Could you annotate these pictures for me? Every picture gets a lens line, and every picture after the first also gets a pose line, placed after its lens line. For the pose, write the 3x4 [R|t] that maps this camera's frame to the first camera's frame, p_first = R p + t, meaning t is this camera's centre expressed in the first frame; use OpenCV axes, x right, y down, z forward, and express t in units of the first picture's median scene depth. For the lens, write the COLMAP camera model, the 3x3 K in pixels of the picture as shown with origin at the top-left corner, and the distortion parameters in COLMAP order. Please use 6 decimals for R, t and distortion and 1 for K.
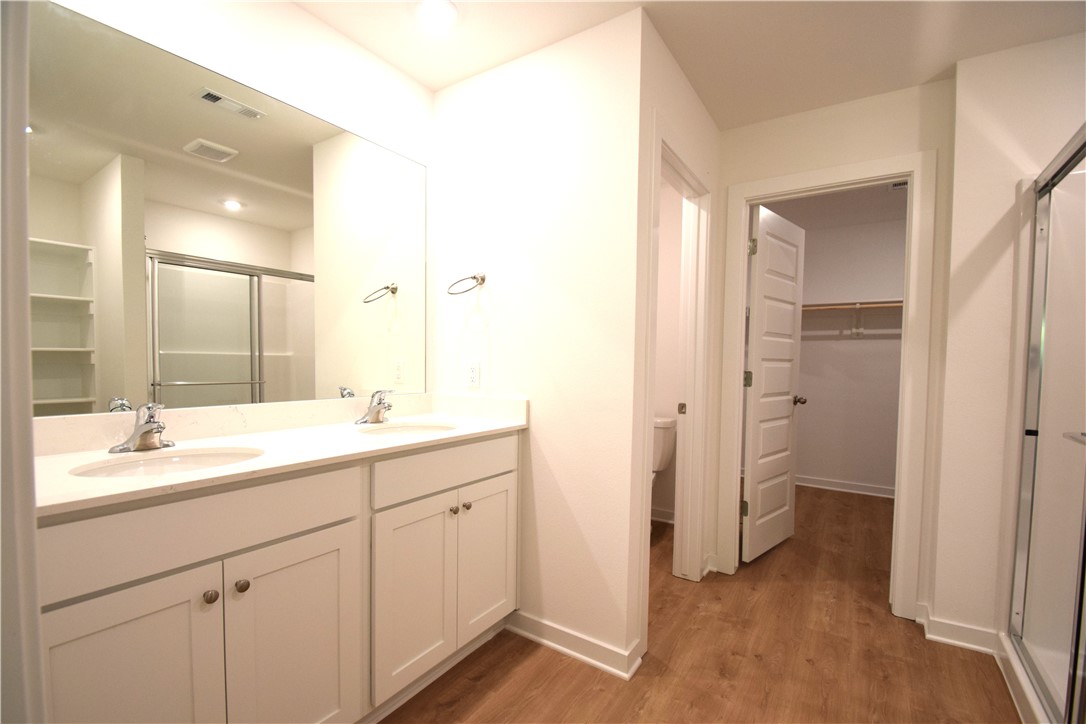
lens RADIAL K [[475.5, 0, 542.4], [0, 475.5, 382.4], [0, 0, 1]] dist [0.006814, -0.015139]
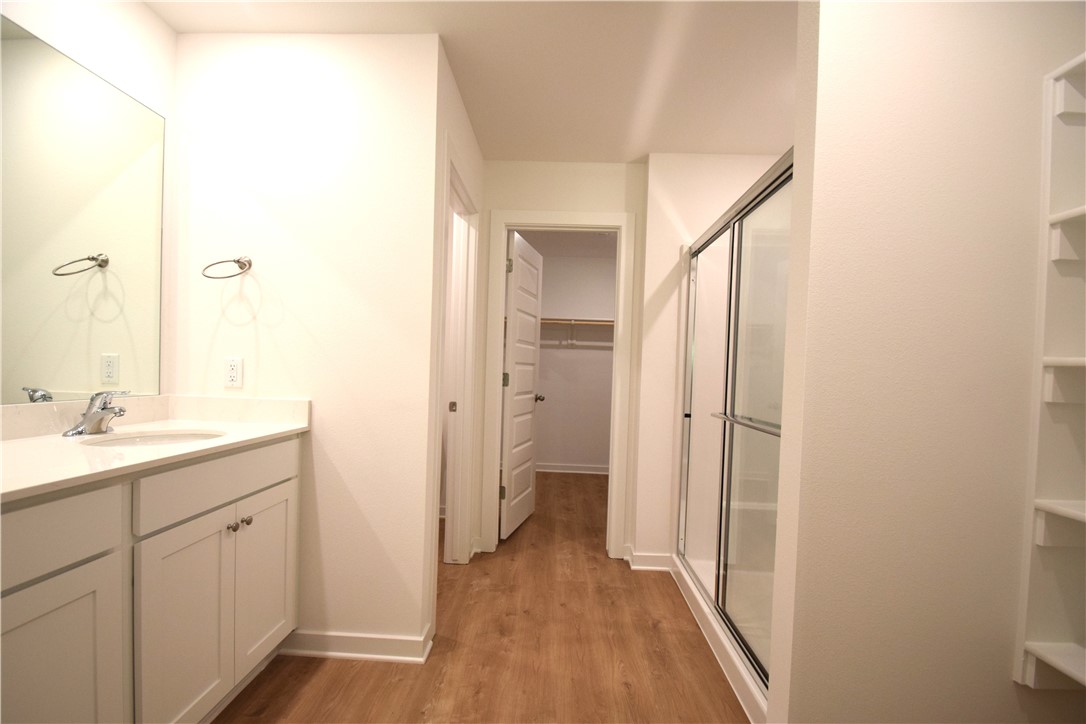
lens RADIAL K [[475.5, 0, 542.4], [0, 475.5, 382.4], [0, 0, 1]] dist [0.006814, -0.015139]
pose [[0.847910, 0.000077, 0.530140, -0.138698], [0.003011, 0.999983, -0.004961, 0.007519], [-0.530132, 0.005803, 0.847895, -0.034442]]
